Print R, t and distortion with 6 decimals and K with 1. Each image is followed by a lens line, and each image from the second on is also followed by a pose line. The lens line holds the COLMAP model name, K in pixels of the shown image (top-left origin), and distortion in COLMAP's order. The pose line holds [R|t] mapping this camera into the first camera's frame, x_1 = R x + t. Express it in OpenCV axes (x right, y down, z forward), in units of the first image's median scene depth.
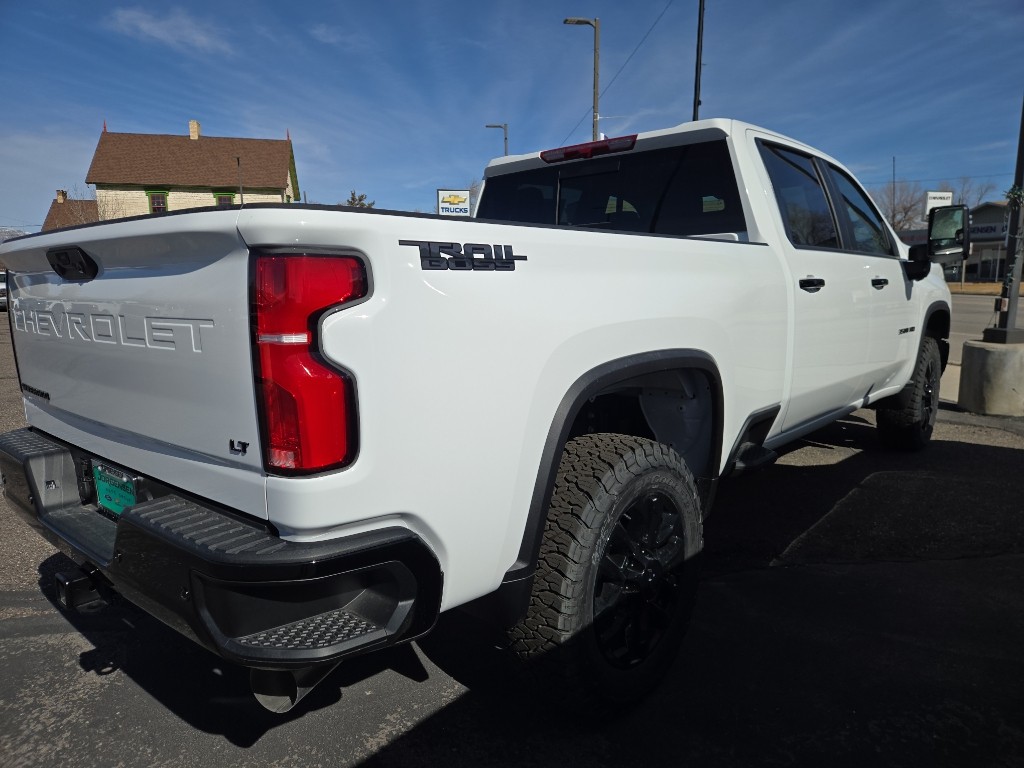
lens RADIAL K [[674.9, 0, 512.0], [0, 674.9, 384.0], [0, 0, 1]] dist [0.072849, -0.066046]
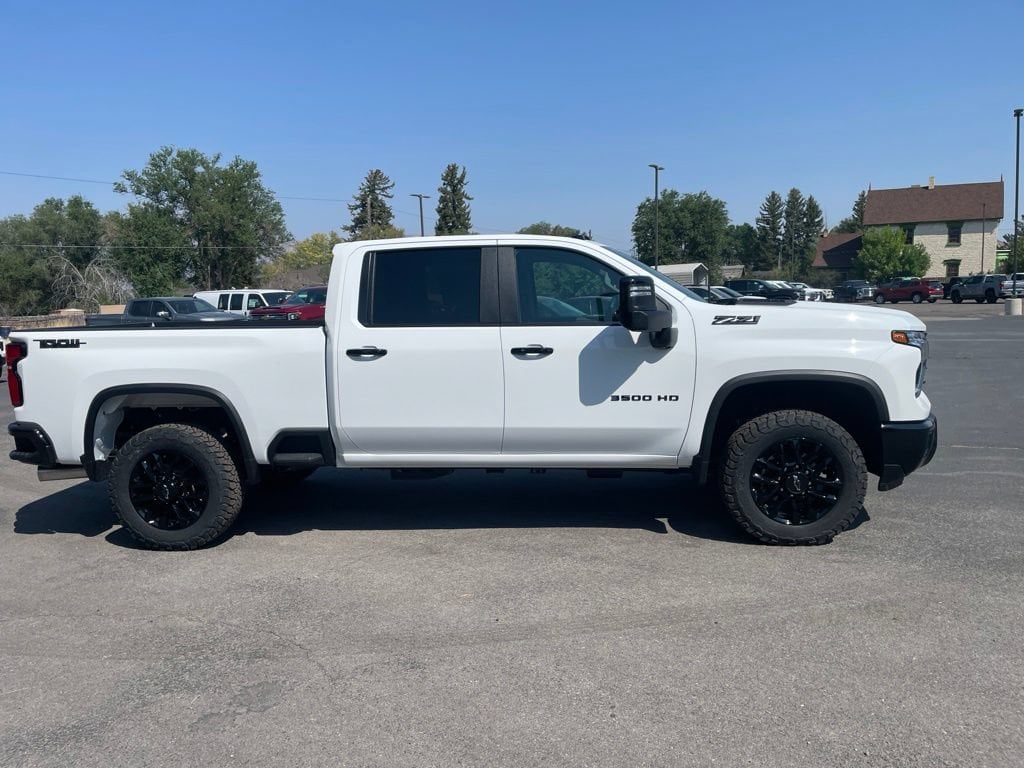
lens RADIAL K [[778.8, 0, 505.3], [0, 778.8, 382.5], [0, 0, 1]] dist [0.098360, -0.138082]
pose [[0.584714, 0.085590, -0.806712, 3.803864], [-0.104458, 0.994084, 0.029758, -0.316297], [0.804486, 0.066868, 0.590195, 0.506175]]
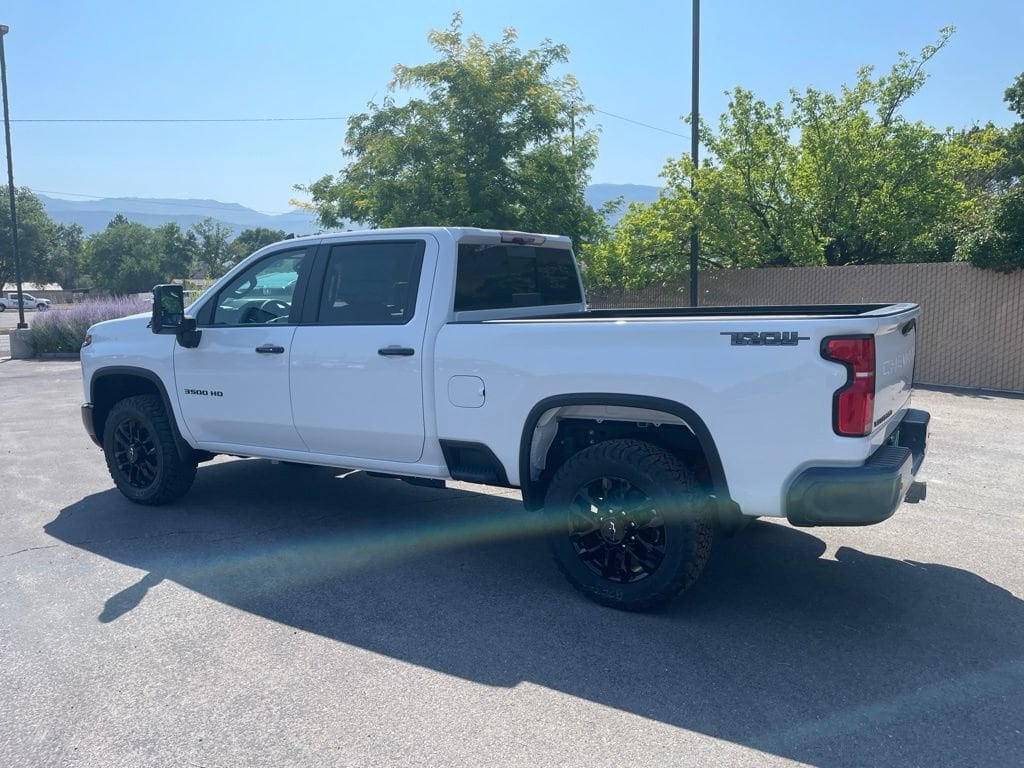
lens RADIAL K [[774.8, 0, 509.9], [0, 774.8, 386.4], [0, 0, 1]] dist [0.086648, -0.120766]
pose [[-0.153332, -0.104155, 0.982670, -3.067838], [0.178932, 0.975065, 0.131269, -0.574492], [-0.971840, 0.195959, -0.130872, 2.770558]]
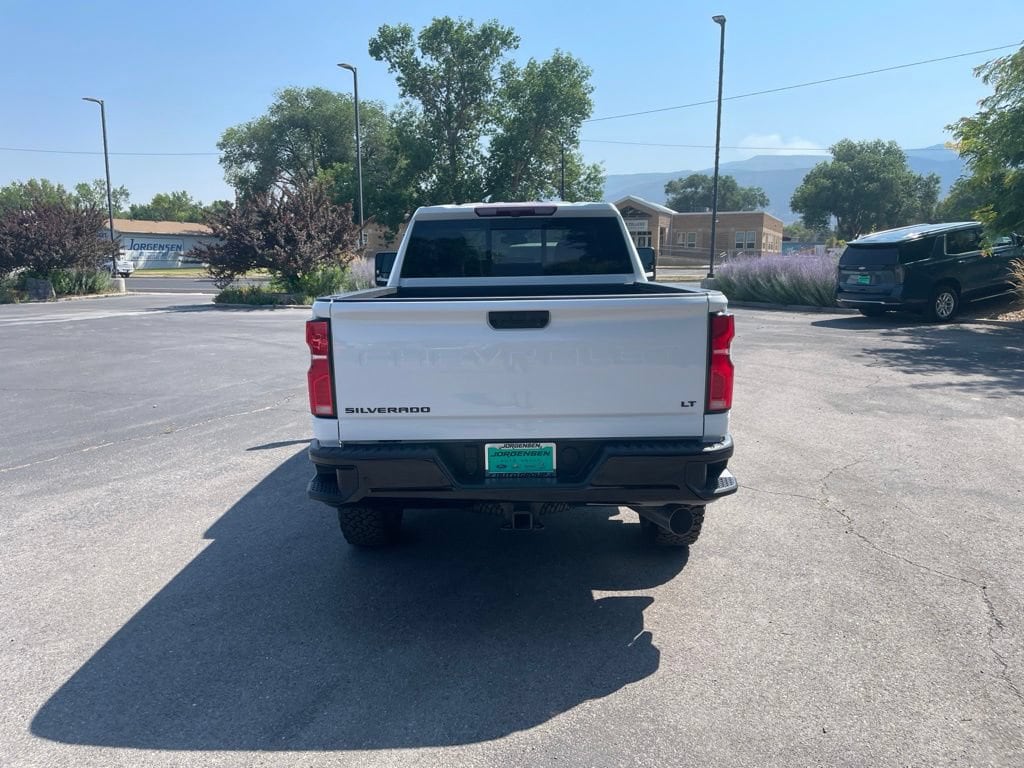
lens RADIAL K [[774.8, 0, 509.9], [0, 774.8, 386.4], [0, 0, 1]] dist [0.086648, -0.120766]
pose [[0.756282, -0.102530, 0.646161, -2.115264], [0.102171, 0.994035, 0.038145, -0.099525], [-0.646218, 0.037171, 0.762247, -0.447580]]
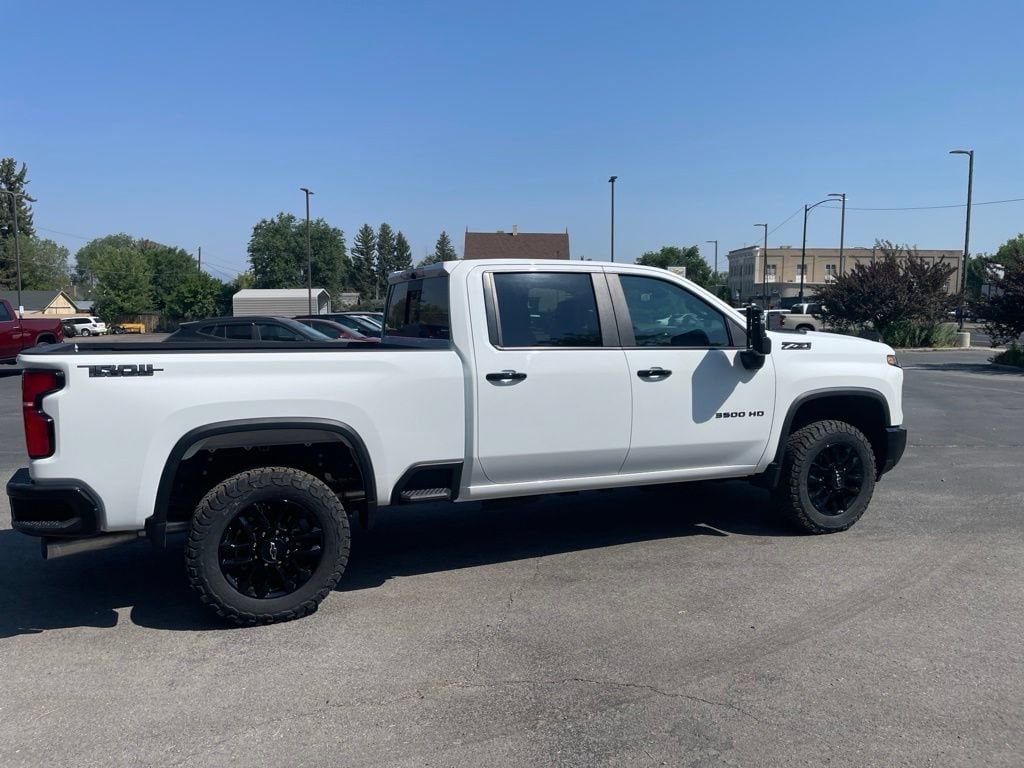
lens RADIAL K [[778.8, 0, 505.3], [0, 778.8, 382.5], [0, 0, 1]] dist [0.098360, -0.138082]
pose [[0.905118, 0.047814, -0.422462, 2.138632], [-0.075376, 0.995962, -0.048771, -0.111990], [0.418424, 0.075987, 0.905067, -0.824534]]
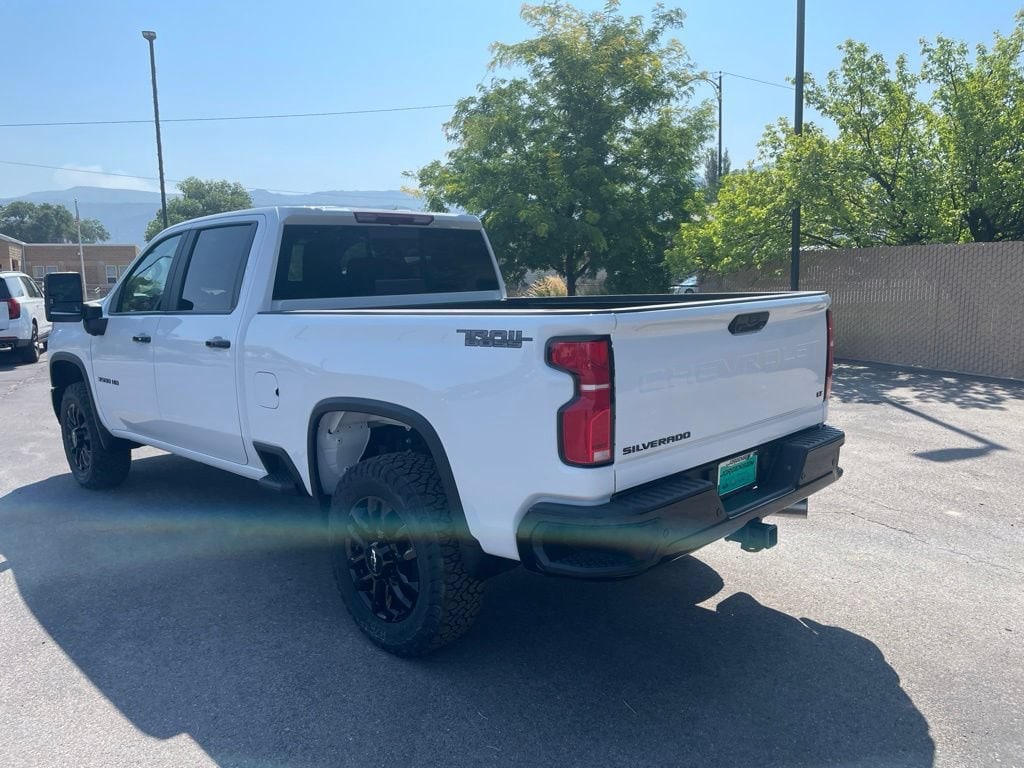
lens RADIAL K [[774.8, 0, 509.9], [0, 774.8, 386.4], [0, 0, 1]] dist [0.086648, -0.120766]
pose [[0.073526, -0.124846, 0.989448, -2.735222], [0.181951, 0.977161, 0.109775, -0.365255], [-0.980555, 0.171960, 0.094563, 1.562736]]
